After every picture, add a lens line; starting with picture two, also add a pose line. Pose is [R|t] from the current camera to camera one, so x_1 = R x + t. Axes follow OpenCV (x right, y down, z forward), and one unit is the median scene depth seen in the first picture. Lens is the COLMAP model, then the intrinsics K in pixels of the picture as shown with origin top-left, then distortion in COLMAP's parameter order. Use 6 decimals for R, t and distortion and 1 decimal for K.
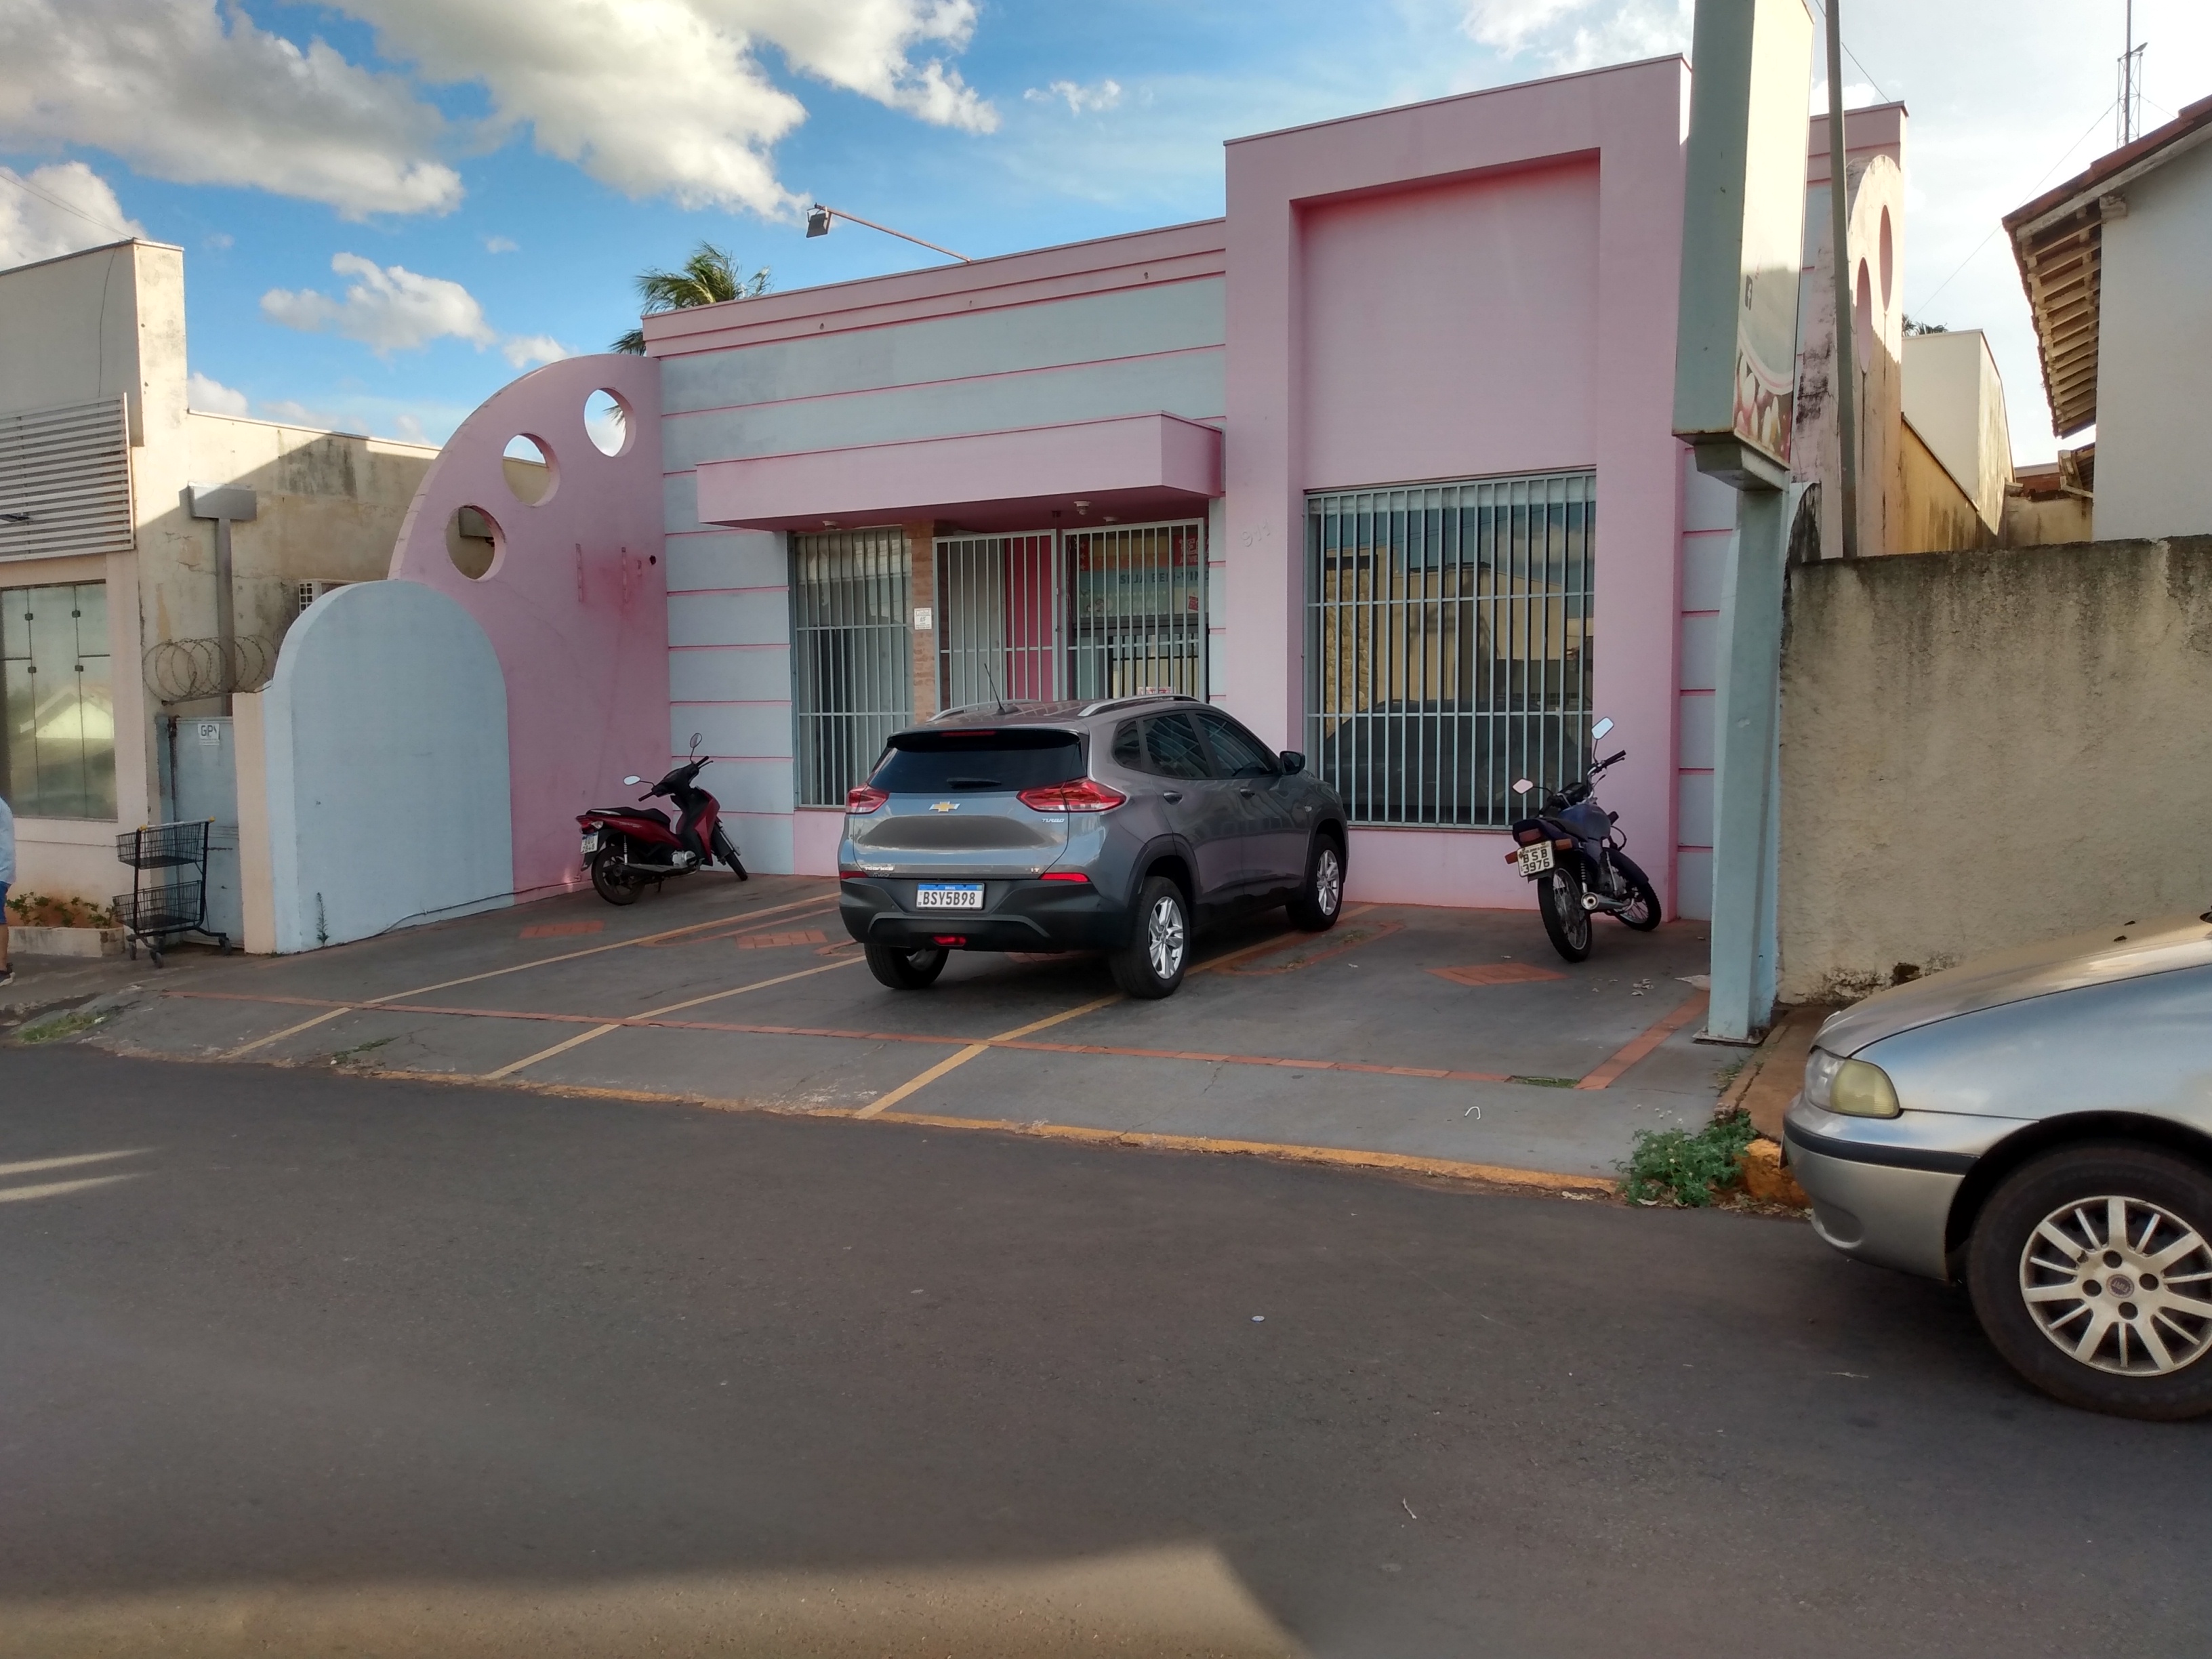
lens RADIAL K [[1734.4, 0, 1109.1], [0, 1734.4, 836.3], [0, 0, 1]] dist [0.057645, -0.070802]
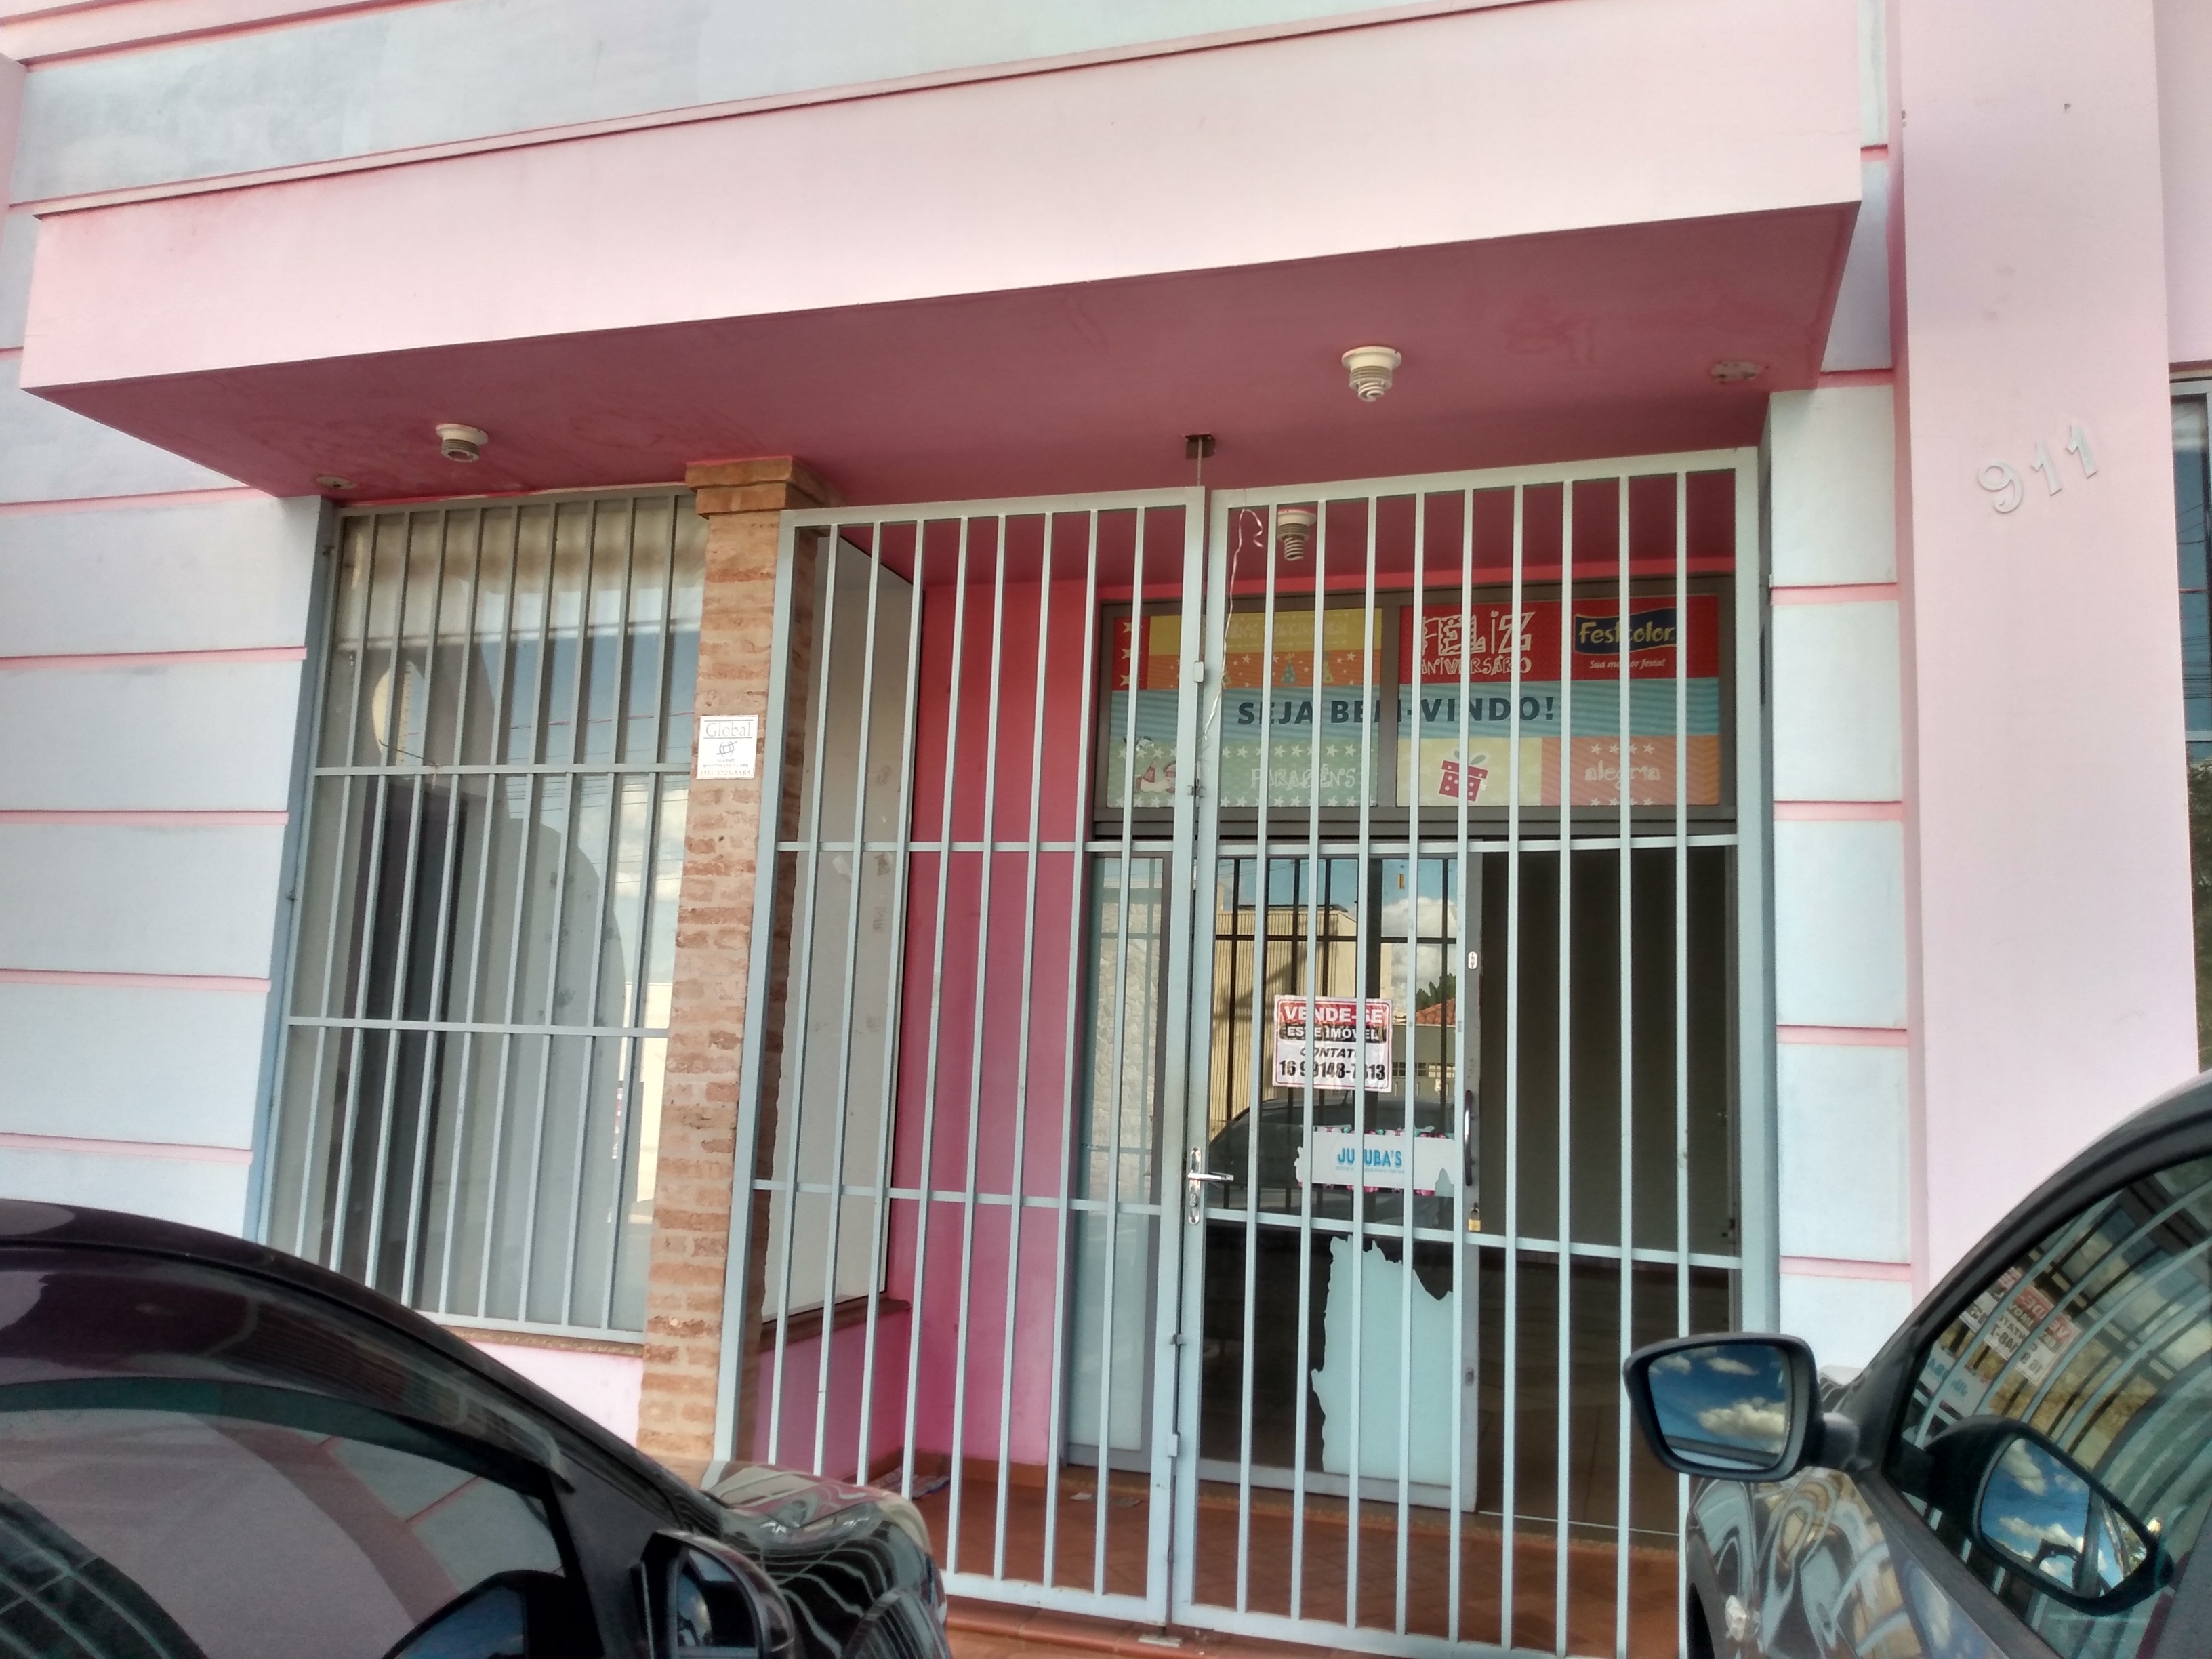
lens RADIAL K [[1734.4, 0, 1094.0], [0, 1734.4, 809.9], [0, 0, 1]] dist [0.057645, -0.070802]
pose [[0.973240, 0.081605, 0.214812, -0.109117], [-0.034927, 0.976489, -0.212720, -0.046008], [-0.227121, 0.199525, 0.953208, 0.672086]]
